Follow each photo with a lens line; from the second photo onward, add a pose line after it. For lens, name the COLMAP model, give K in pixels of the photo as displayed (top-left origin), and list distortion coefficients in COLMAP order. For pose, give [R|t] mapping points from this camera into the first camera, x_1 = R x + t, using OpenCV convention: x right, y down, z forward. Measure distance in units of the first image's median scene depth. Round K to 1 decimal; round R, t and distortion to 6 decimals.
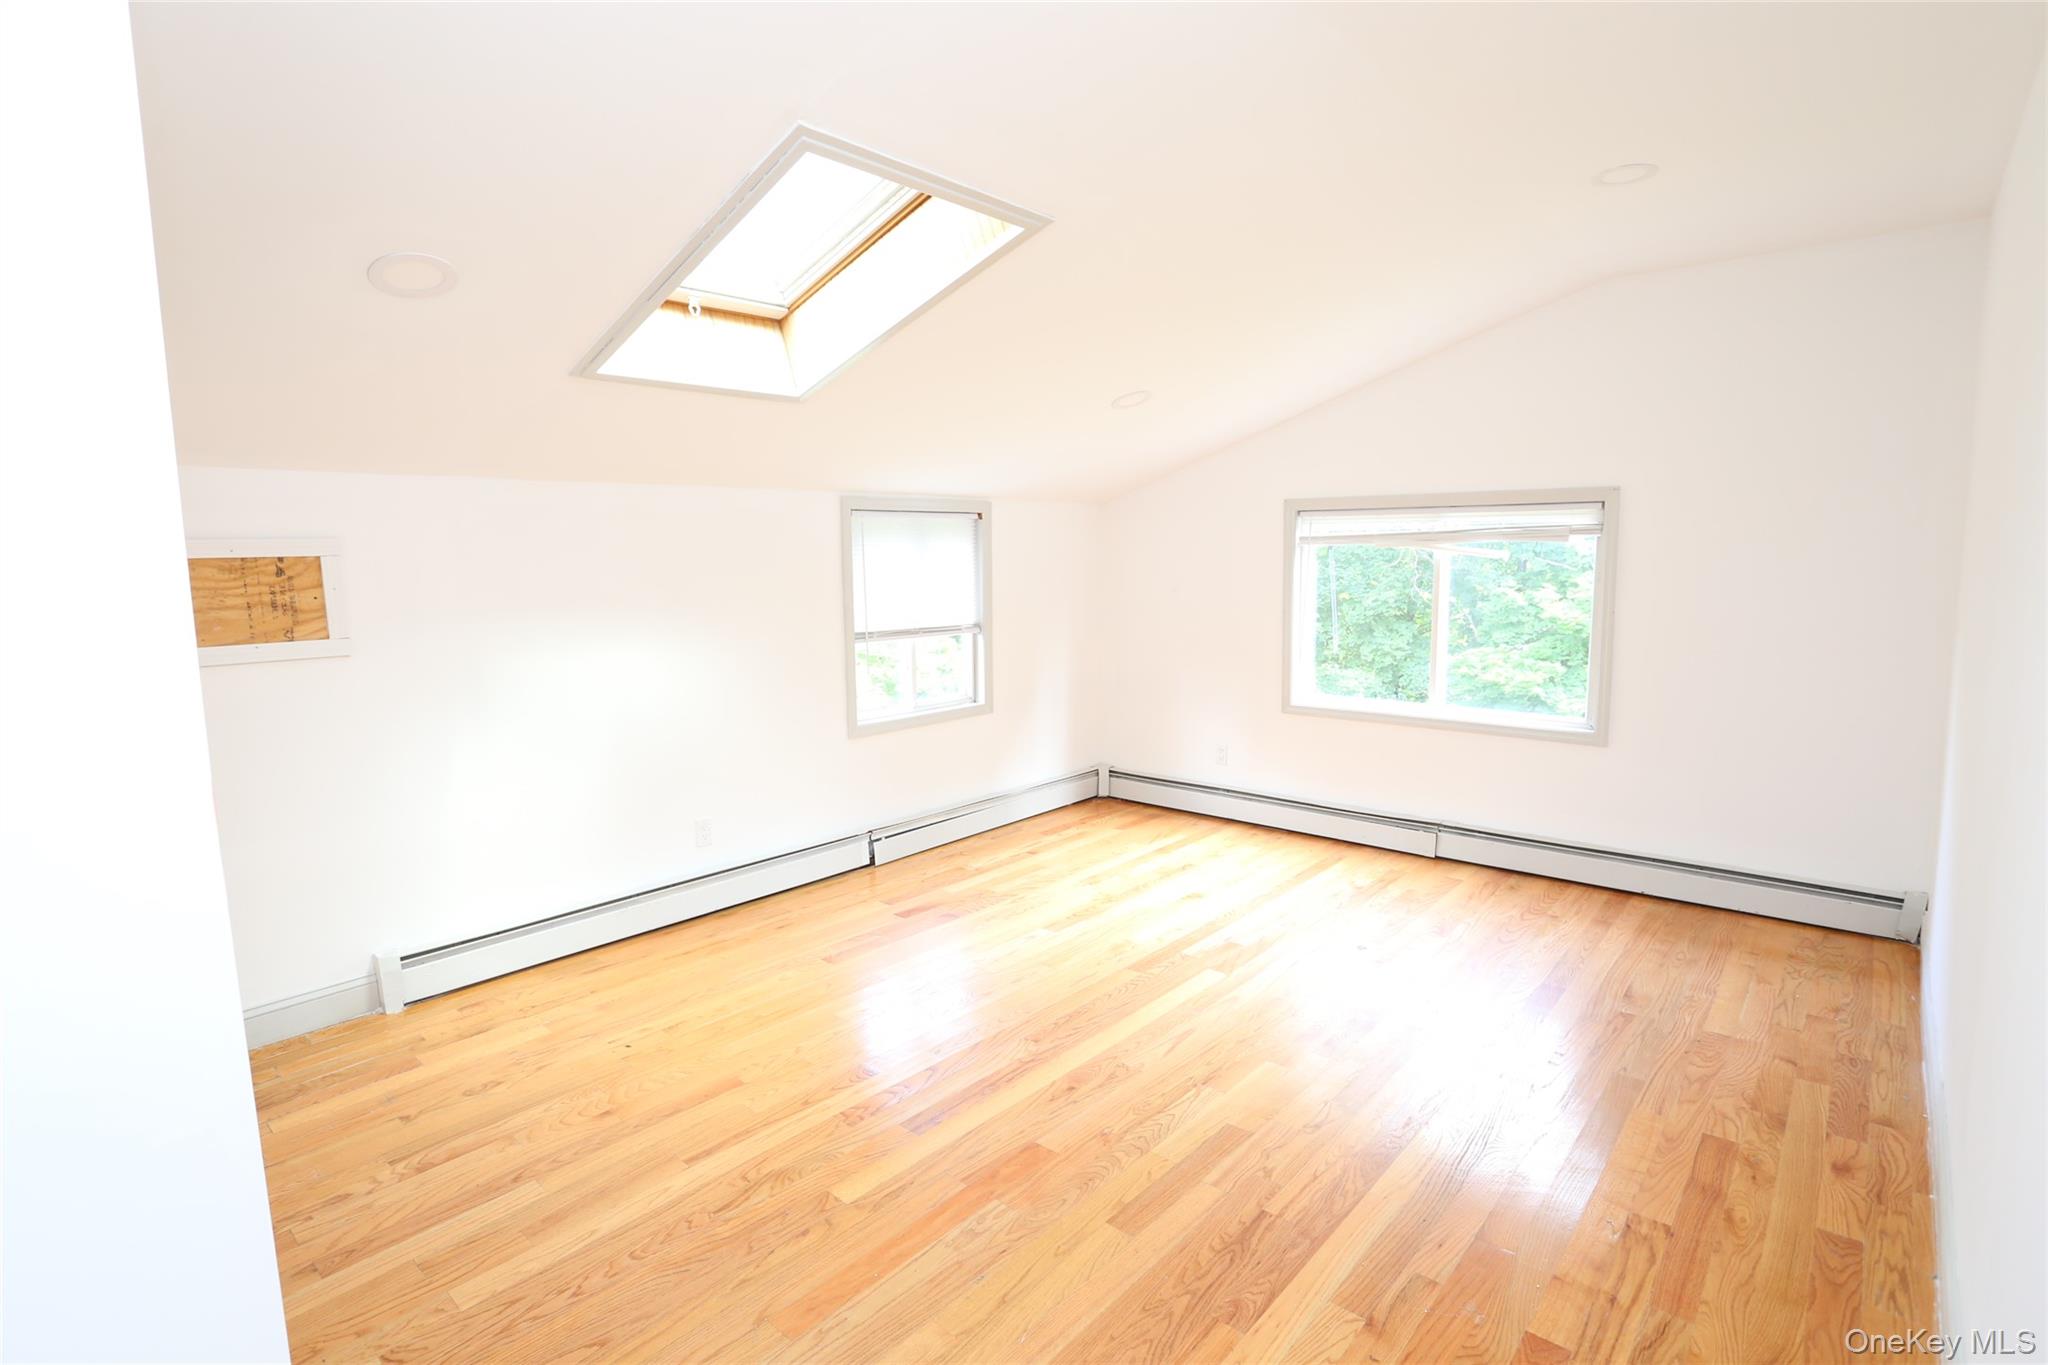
lens RADIAL K [[996.1, 0, 1023.0], [0, 996.1, 676.2], [0, 0, 1]] dist [-0.074676, 0.041351]
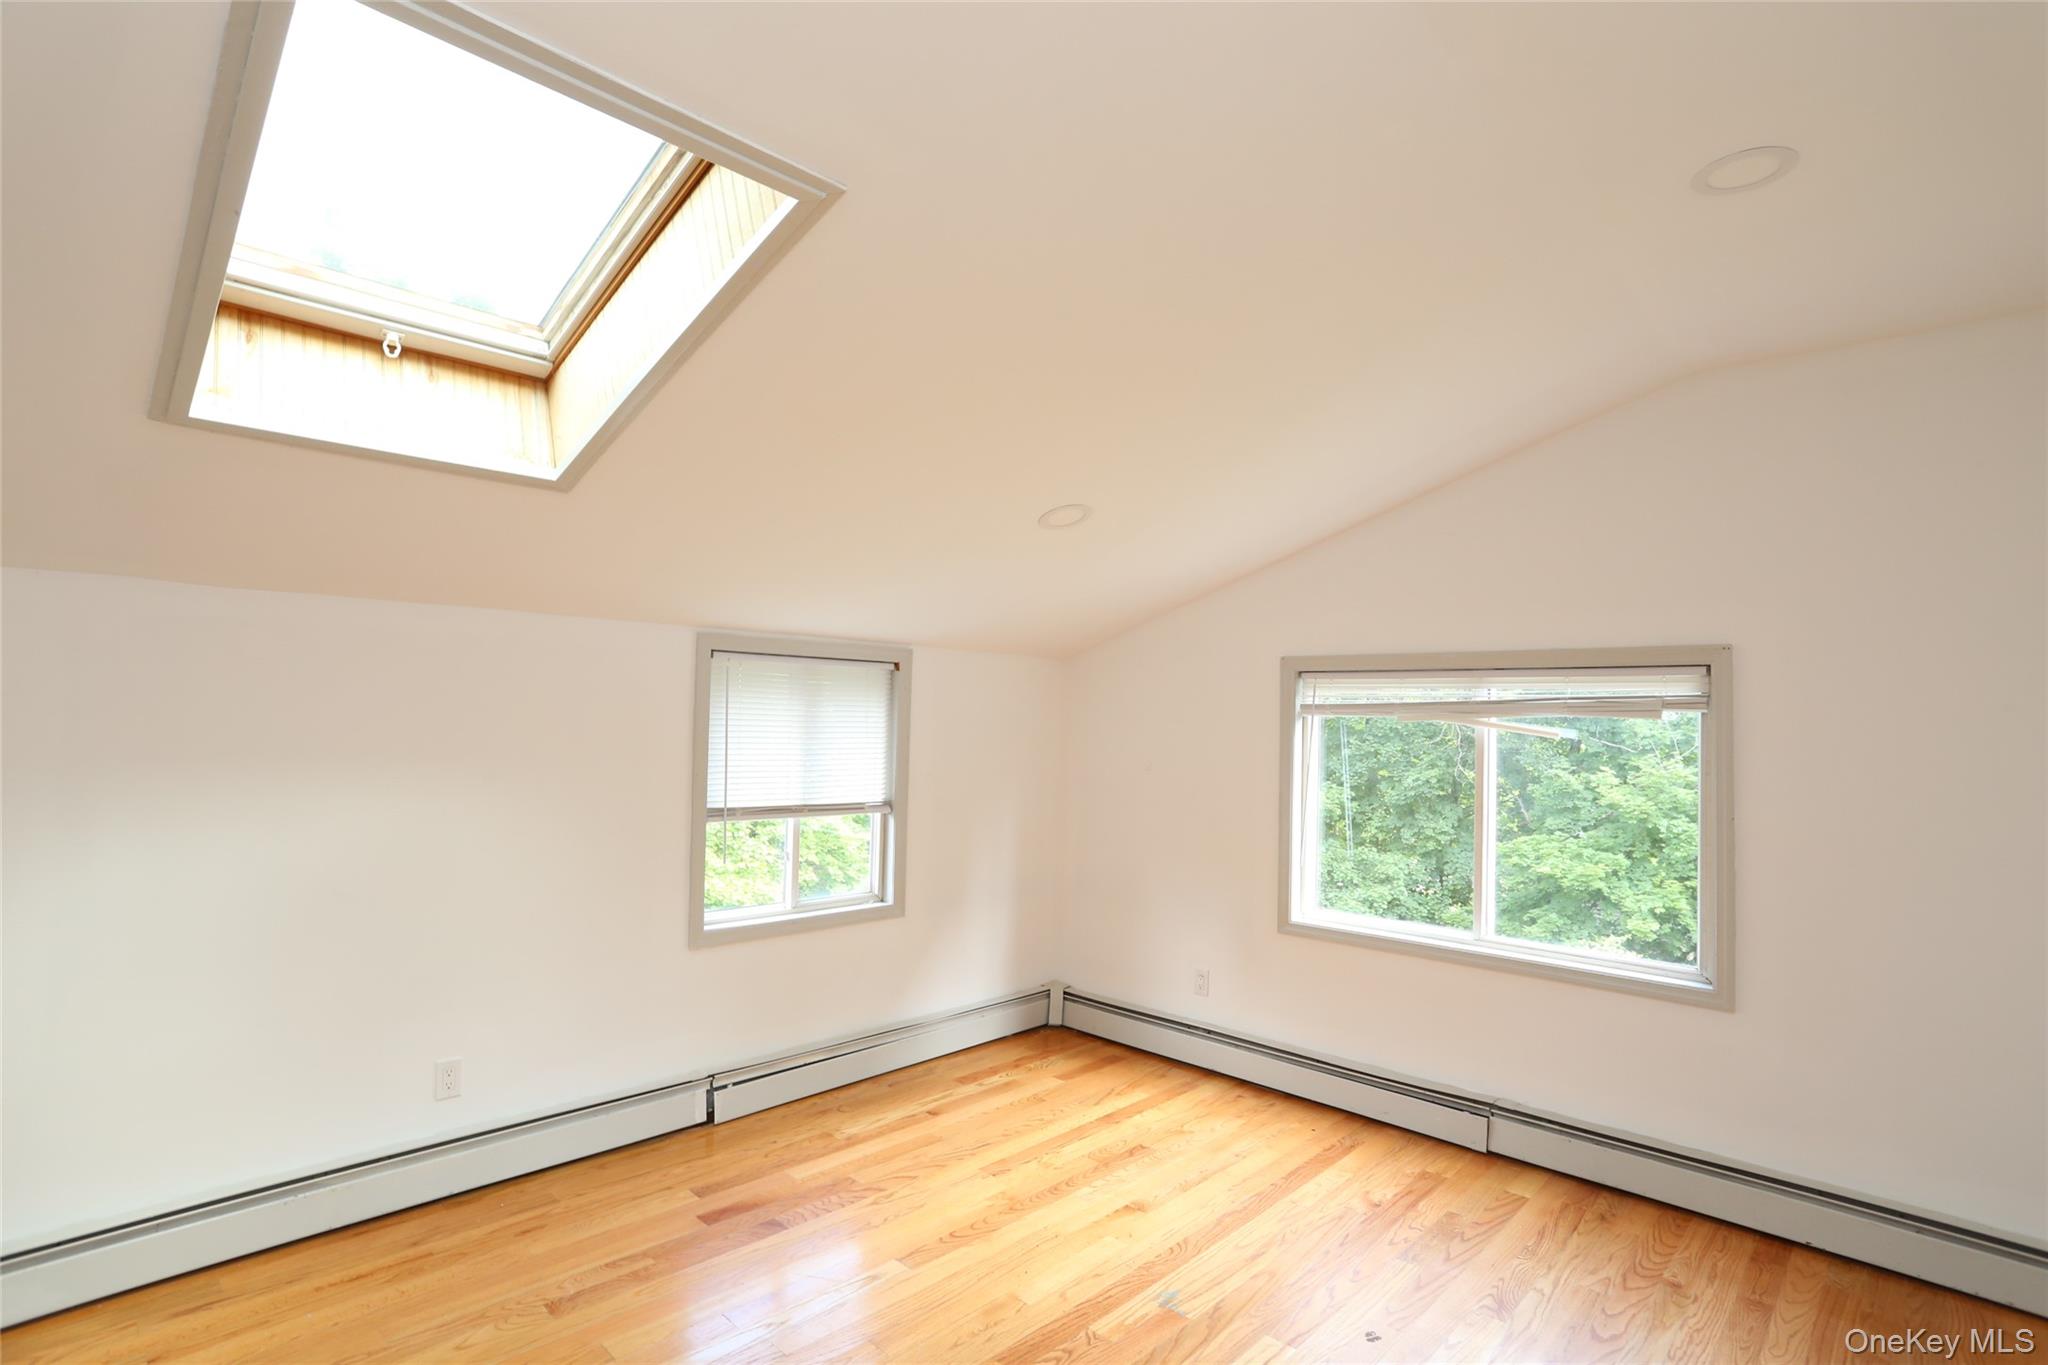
lens RADIAL K [[997.6, 0, 1018.9], [0, 997.6, 684.7], [0, 0, 1]] dist [-0.061411, 0.026115]
pose [[0.998465, 0.032008, -0.045209, 0.101429], [-0.038663, 0.987161, -0.154979, -0.028405], [0.039668, 0.156488, 0.986883, 0.234977]]
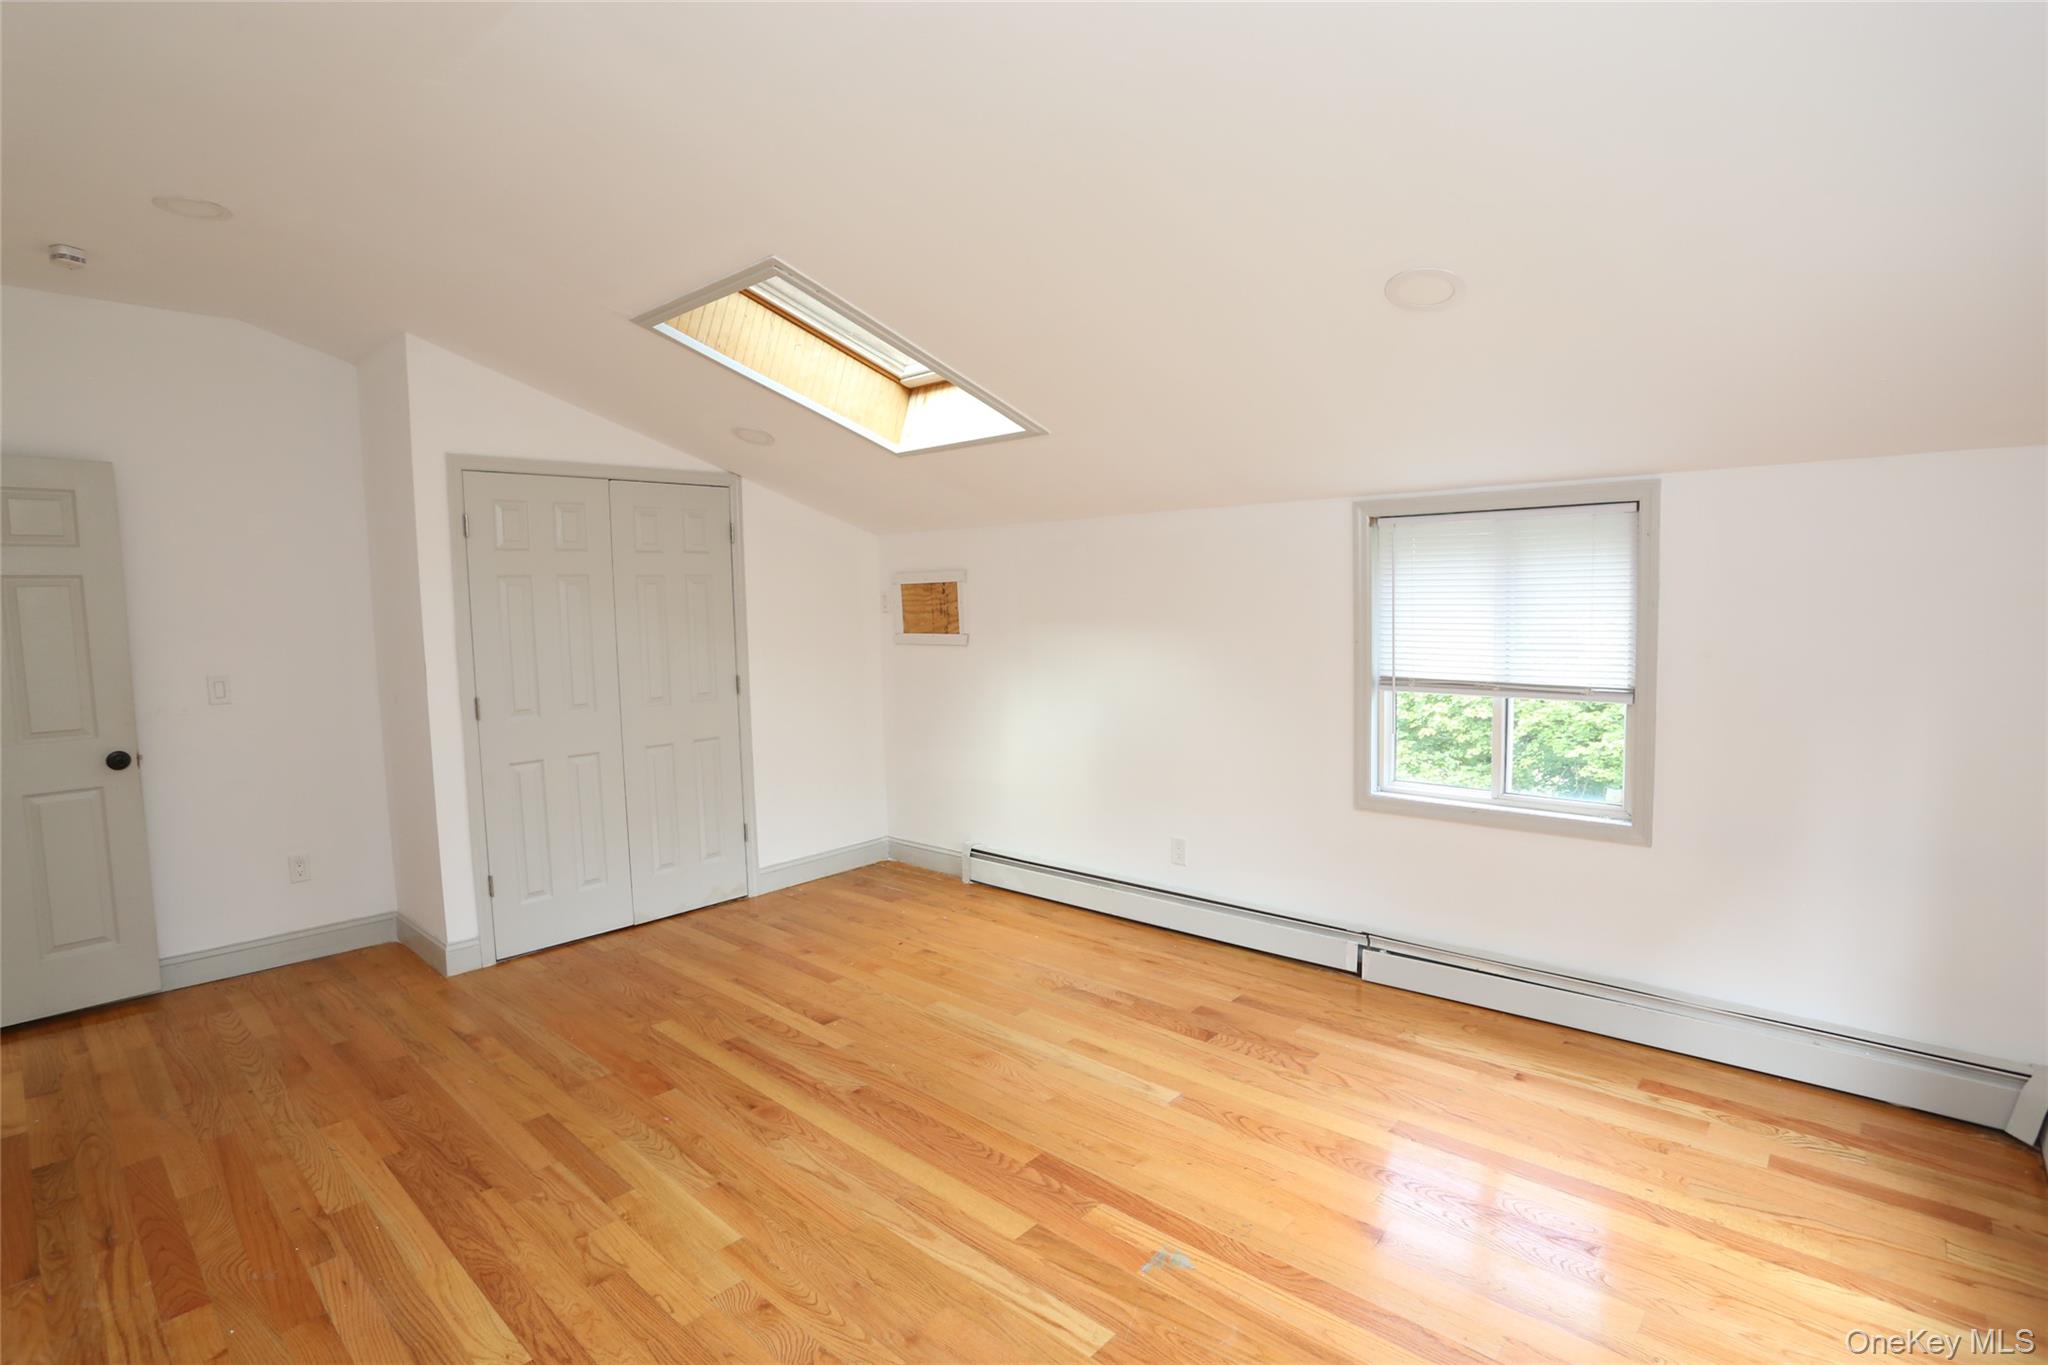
lens RADIAL K [[999.4, 0, 1024.0], [0, 999.4, 682.5], [0, 0, 1]] dist [-0.083310, 0.038986]
pose [[-0.009364, 0.100325, -0.994911, 0.590616], [-0.101028, 0.989768, 0.100758, -0.087019], [0.994840, 0.101457, 0.000868, 0.717458]]
